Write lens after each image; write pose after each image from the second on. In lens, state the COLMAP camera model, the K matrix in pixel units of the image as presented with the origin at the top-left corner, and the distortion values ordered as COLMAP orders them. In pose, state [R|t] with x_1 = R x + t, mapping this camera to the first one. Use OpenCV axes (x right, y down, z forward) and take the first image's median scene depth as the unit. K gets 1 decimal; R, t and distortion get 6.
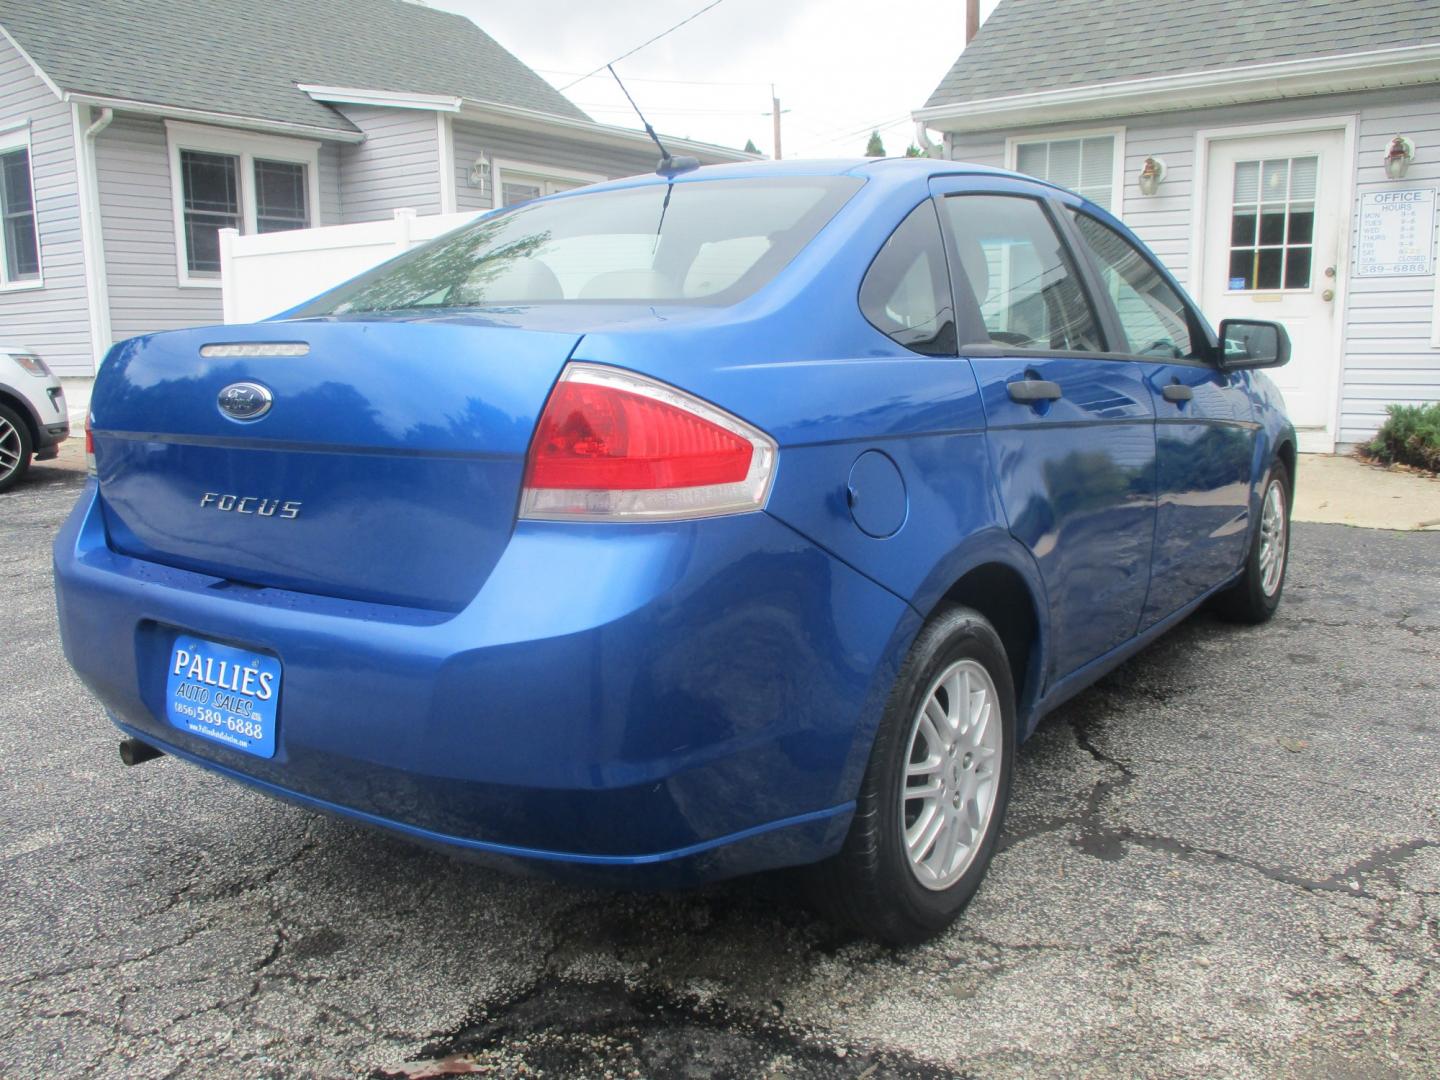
lens RADIAL K [[1197.8, 0, 717.1], [0, 1197.8, 531.8], [0, 0, 1]] dist [-0.031202, 0.008733]
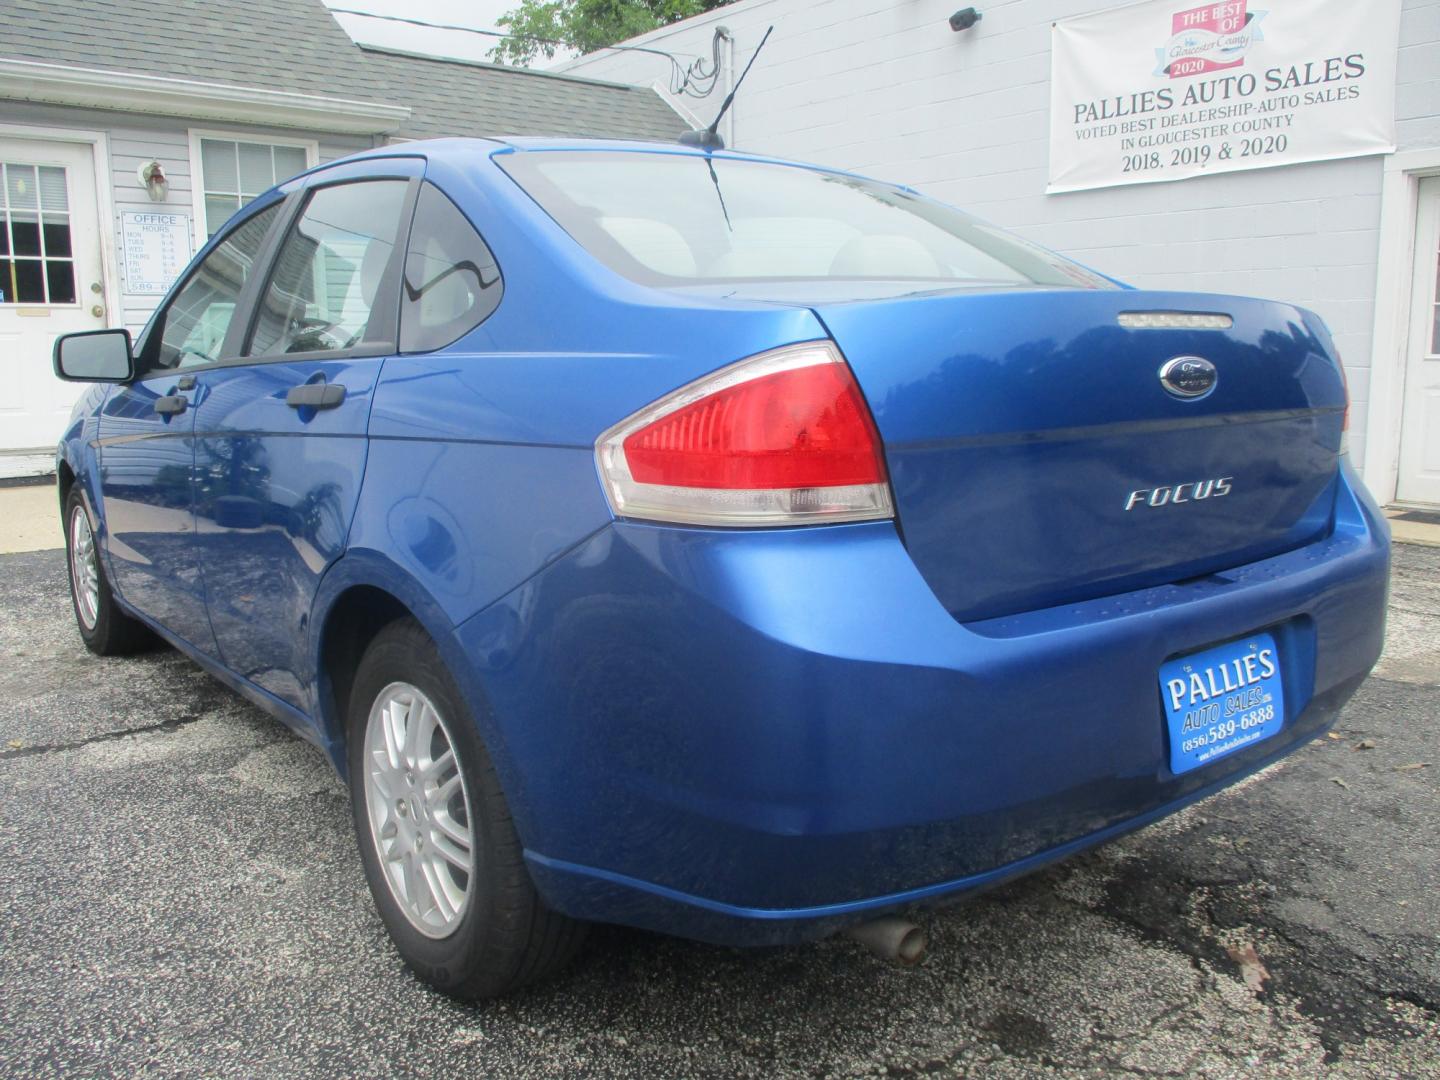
lens RADIAL K [[1197.8, 0, 717.1], [0, 1197.8, 531.8], [0, 0, 1]] dist [-0.031202, 0.008733]
pose [[0.272976, -0.138672, 0.951974, -0.325380], [0.161171, 0.982162, 0.096855, -0.033101], [-0.948424, 0.126992, 0.290457, 0.259531]]
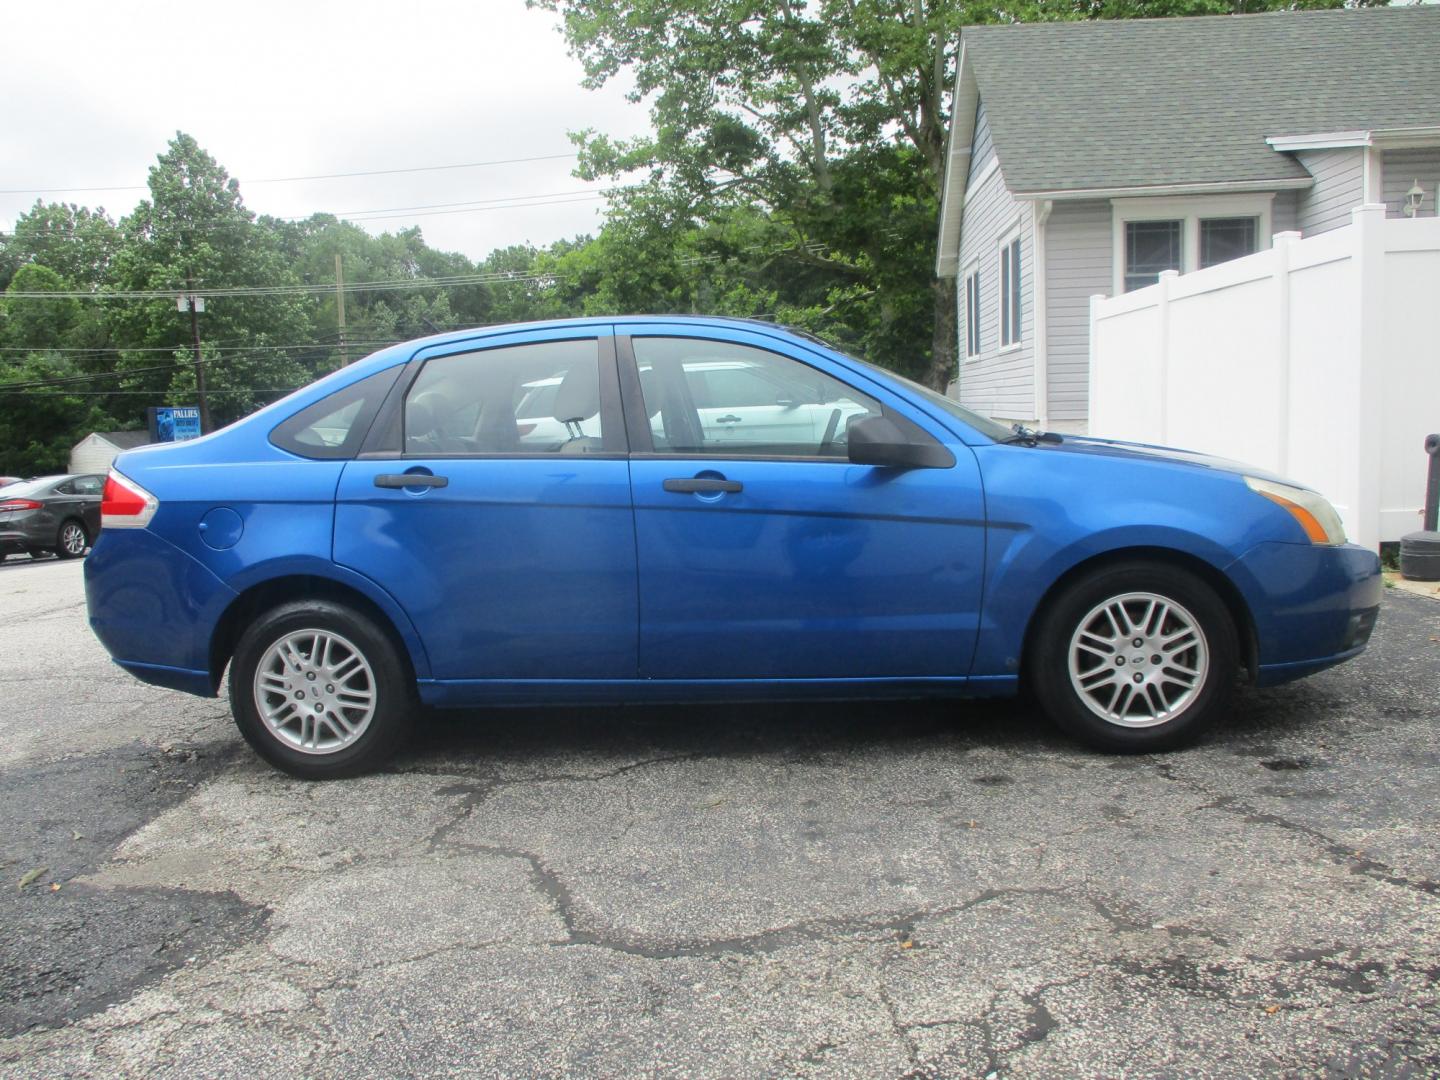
lens RADIAL K [[1197.8, 0, 717.1], [0, 1197.8, 531.8], [0, 0, 1]] dist [-0.031202, 0.008733]
pose [[0.514206, 0.088945, -0.853042, 0.594883], [-0.108416, 0.993370, 0.038224, -0.050157], [0.850787, 0.072829, 0.520440, 0.166118]]
